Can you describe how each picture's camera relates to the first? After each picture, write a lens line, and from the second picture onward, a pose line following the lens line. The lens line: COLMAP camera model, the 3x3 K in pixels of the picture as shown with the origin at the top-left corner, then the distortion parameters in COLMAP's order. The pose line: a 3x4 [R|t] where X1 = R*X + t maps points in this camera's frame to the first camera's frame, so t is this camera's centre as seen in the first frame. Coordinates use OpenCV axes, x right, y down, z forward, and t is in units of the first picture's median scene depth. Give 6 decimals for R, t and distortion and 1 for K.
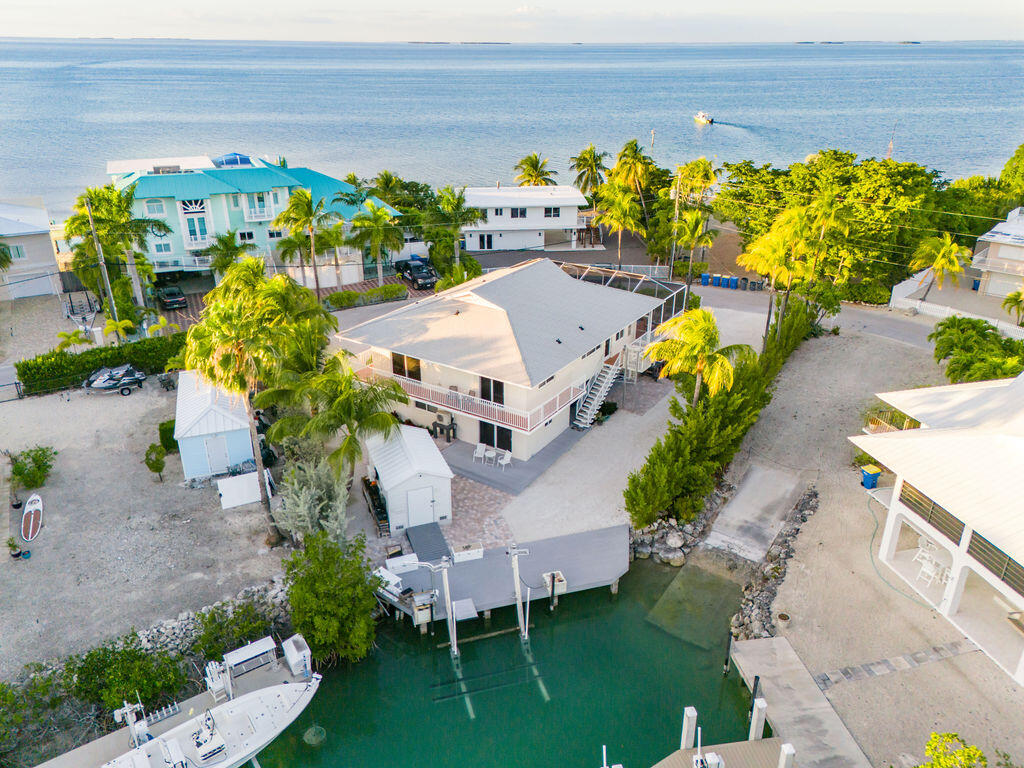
lens RADIAL K [[748.3, 0, 512.0], [0, 748.3, 384.0], [0, 0, 1]] dist [0.078865, -0.070765]
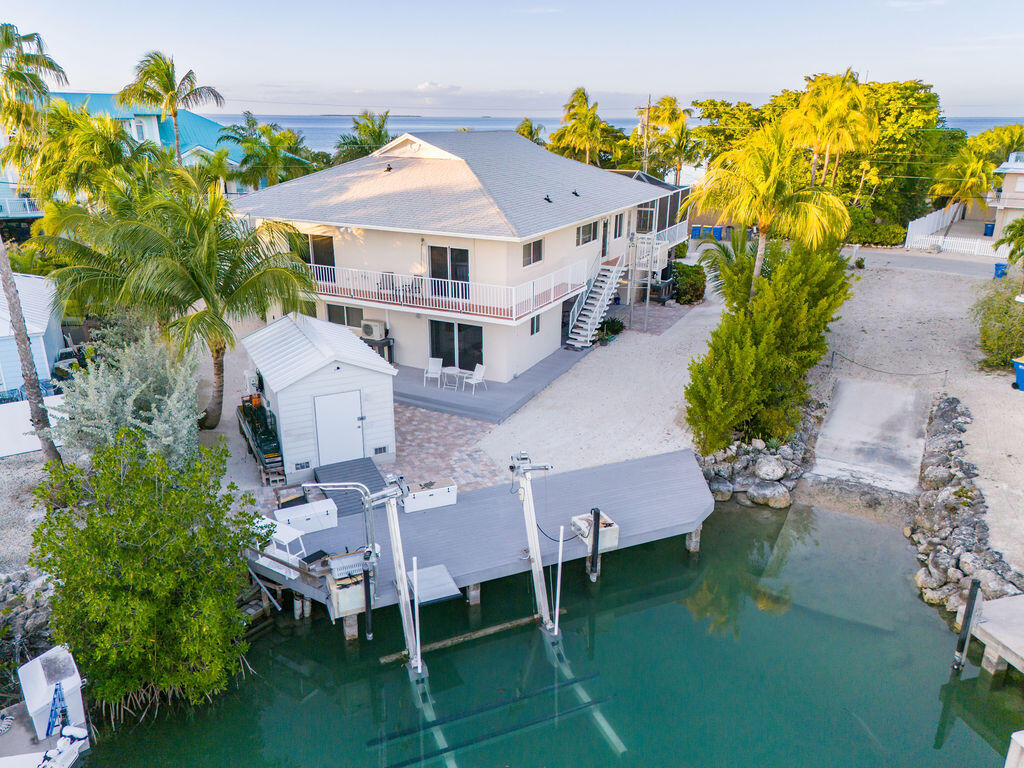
lens RADIAL K [[762.3, 0, 512.0], [0, 762.3, 384.0], [0, 0, 1]] dist [0.043303, -0.004276]
pose [[0.994234, -0.037580, 0.100432, -0.048881], [0.045090, 0.996269, -0.073581, 0.177967], [-0.097292, 0.077685, 0.992219, 0.410595]]
